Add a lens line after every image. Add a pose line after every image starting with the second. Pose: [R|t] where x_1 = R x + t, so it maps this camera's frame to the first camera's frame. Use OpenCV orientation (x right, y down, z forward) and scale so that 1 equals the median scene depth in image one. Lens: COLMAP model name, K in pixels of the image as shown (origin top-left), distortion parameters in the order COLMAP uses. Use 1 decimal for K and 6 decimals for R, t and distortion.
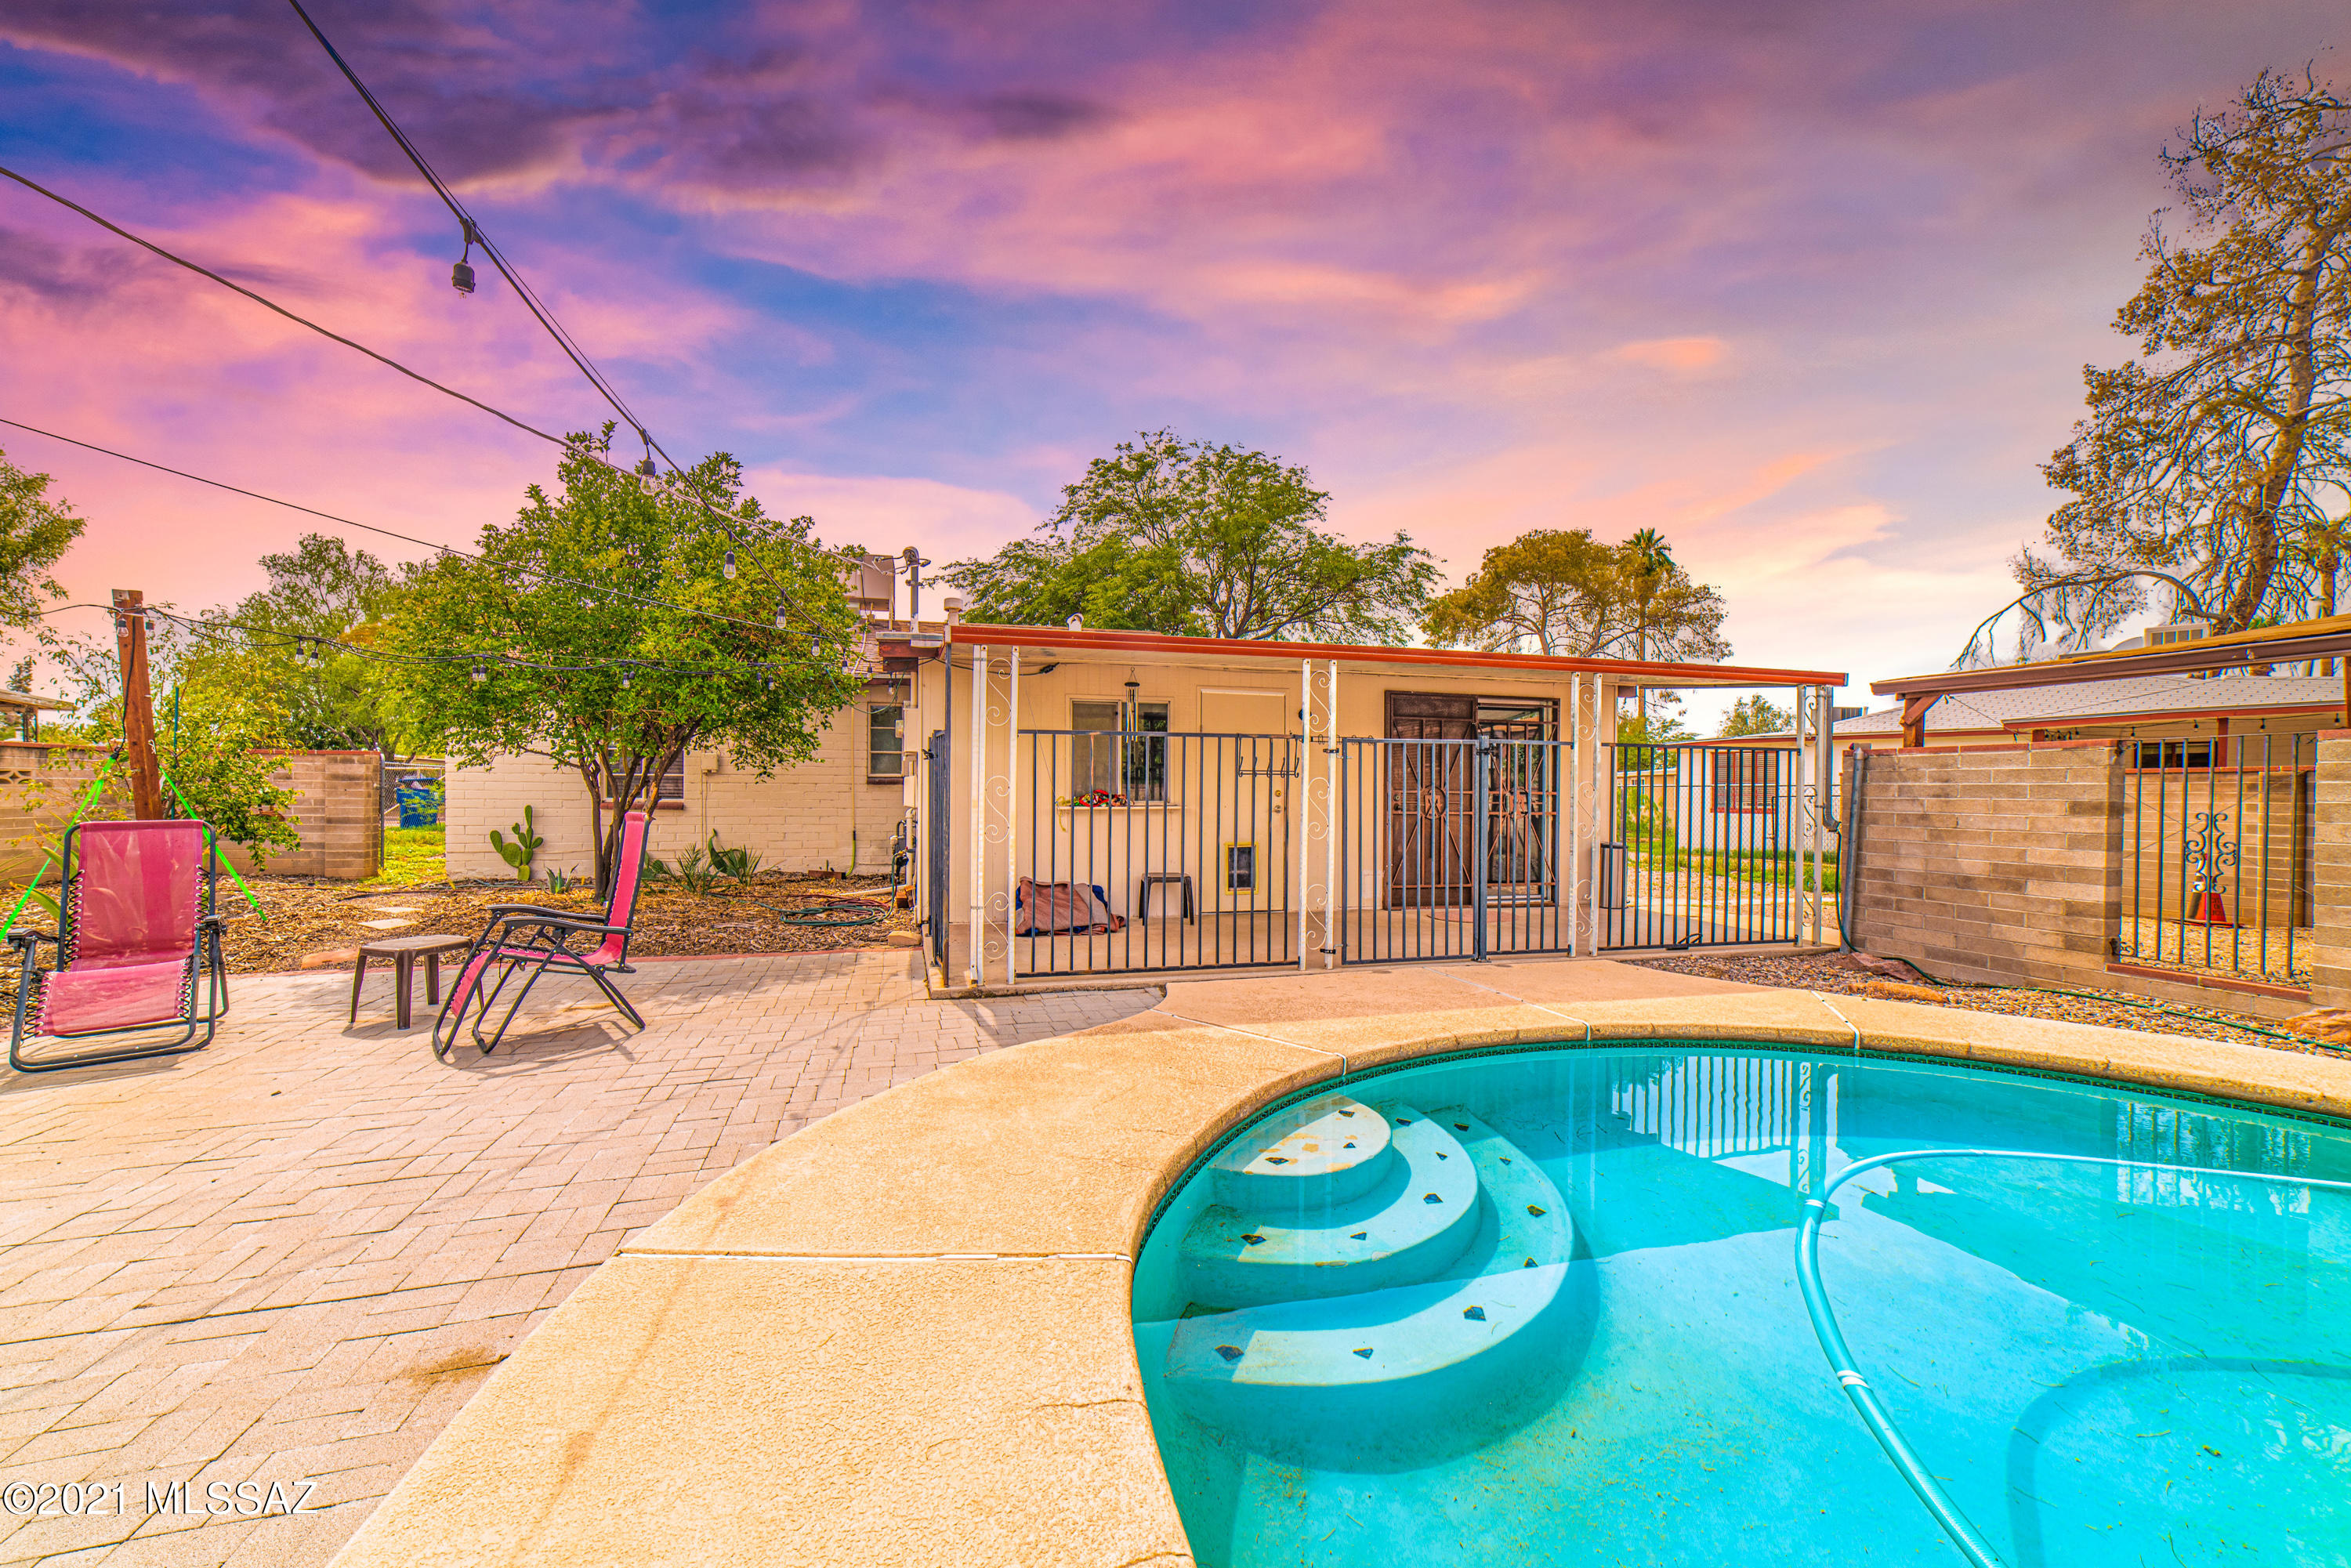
lens RADIAL K [[958.7, 0, 1175.3], [0, 958.7, 796.5], [0, 0, 1]] dist [0.026461, 0.000013]
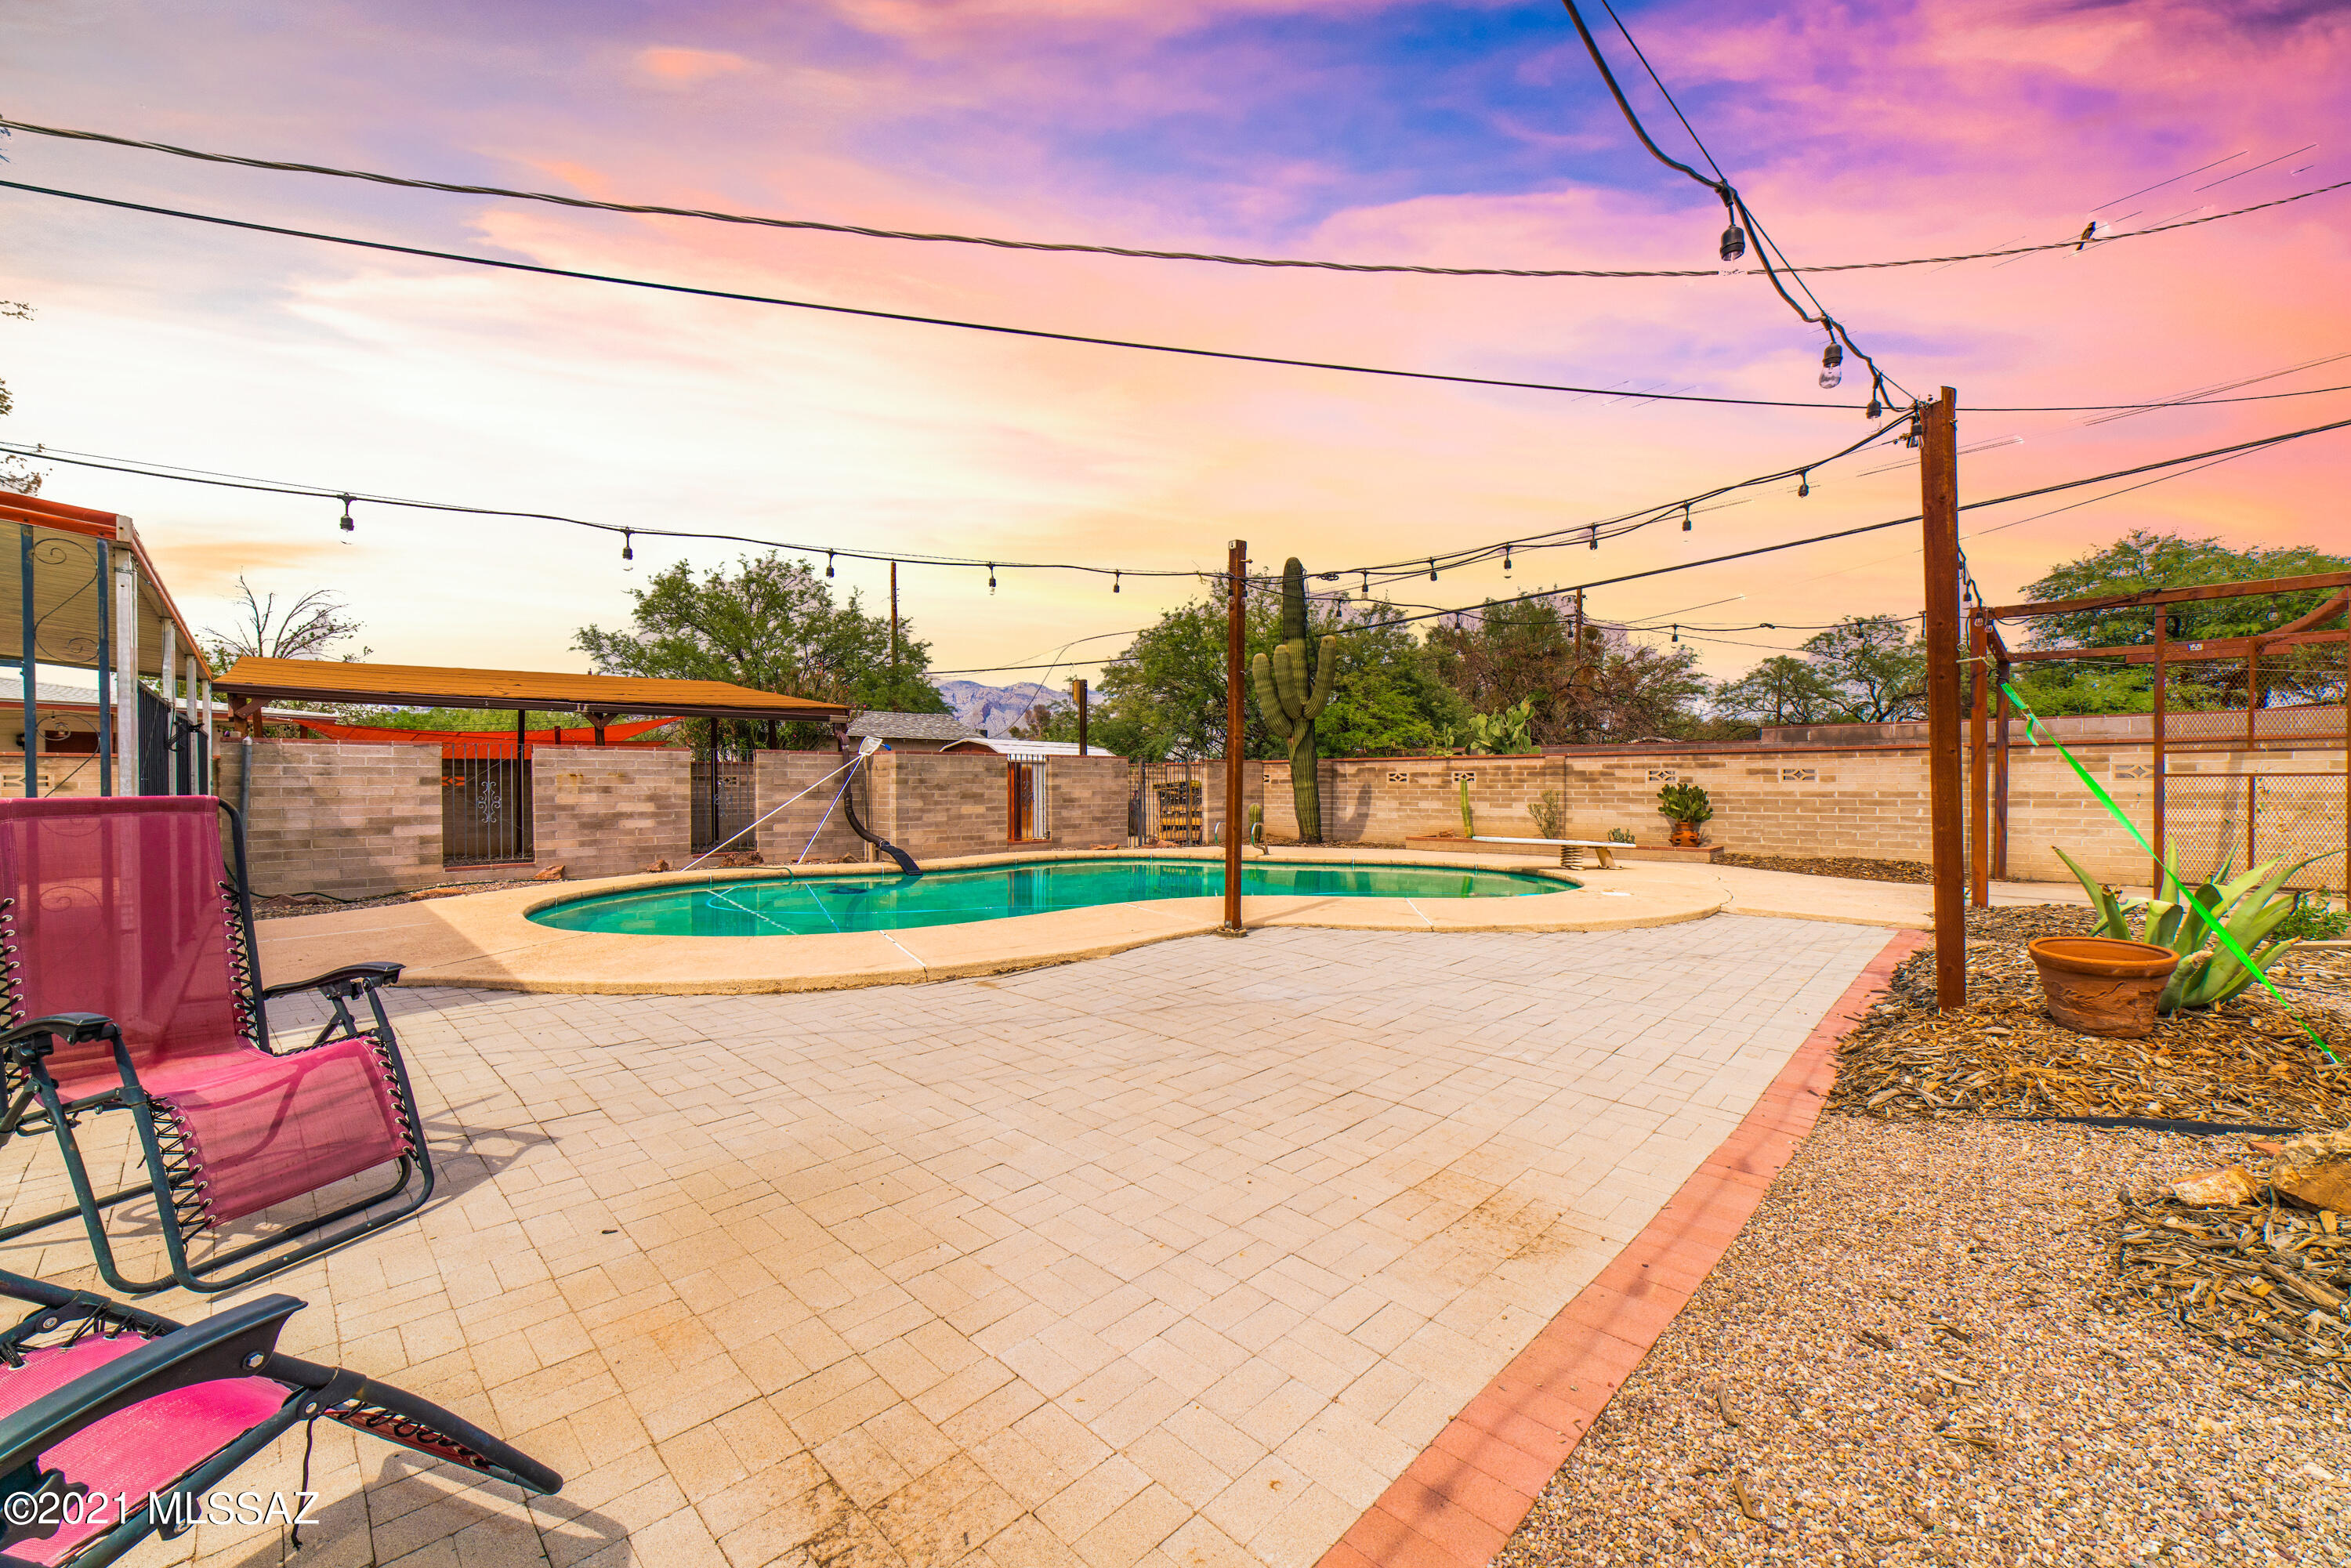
lens RADIAL K [[928.9, 0, 1175.5], [0, 928.9, 784.0], [0, 0, 1]] dist [-0.003016, -0.000142]
pose [[-0.500433, -0.008836, 0.865730, -0.759833], [0.006134, 0.999887, 0.013750, 0.002024], [-0.865754, 0.012191, -0.500322, 0.451695]]
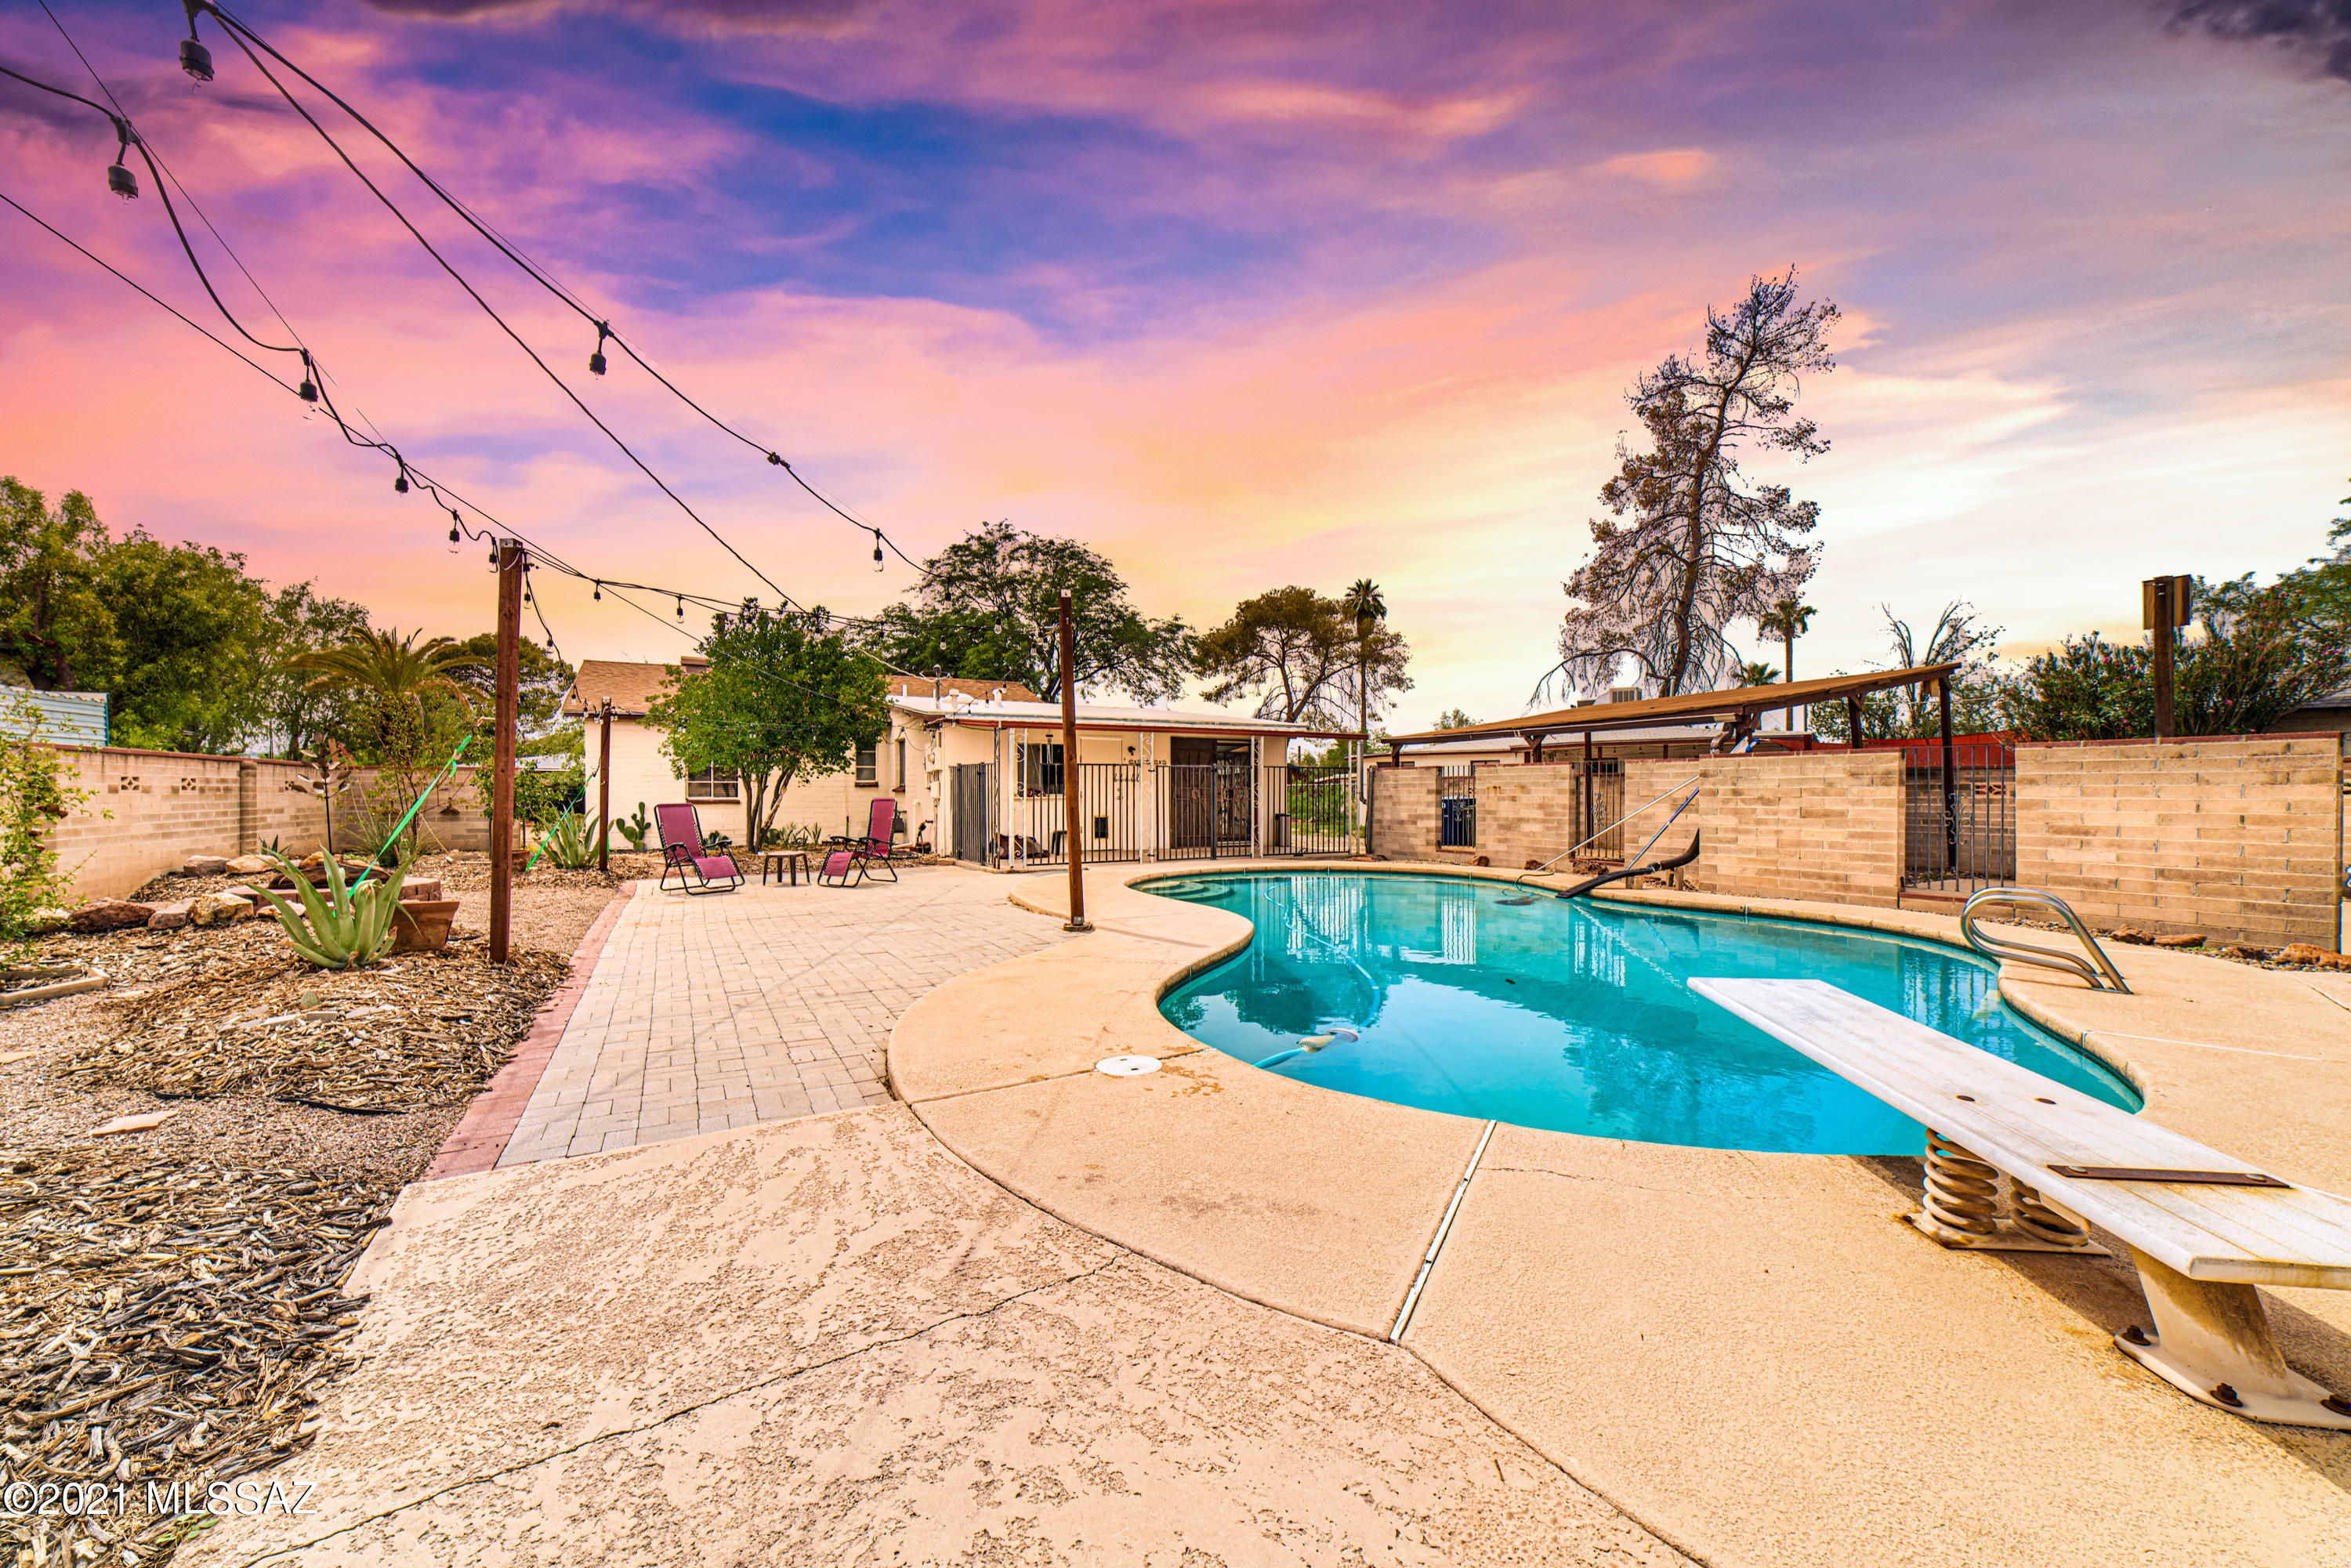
lens RADIAL K [[958.7, 0, 1175.3], [0, 958.7, 796.5], [0, 0, 1]] dist [0.026461, 0.000013]
pose [[0.973456, -0.010192, 0.228648, -0.224134], [0.010800, 0.999941, -0.001409, 0.014318], [-0.228620, 0.003841, 0.973508, -0.910390]]
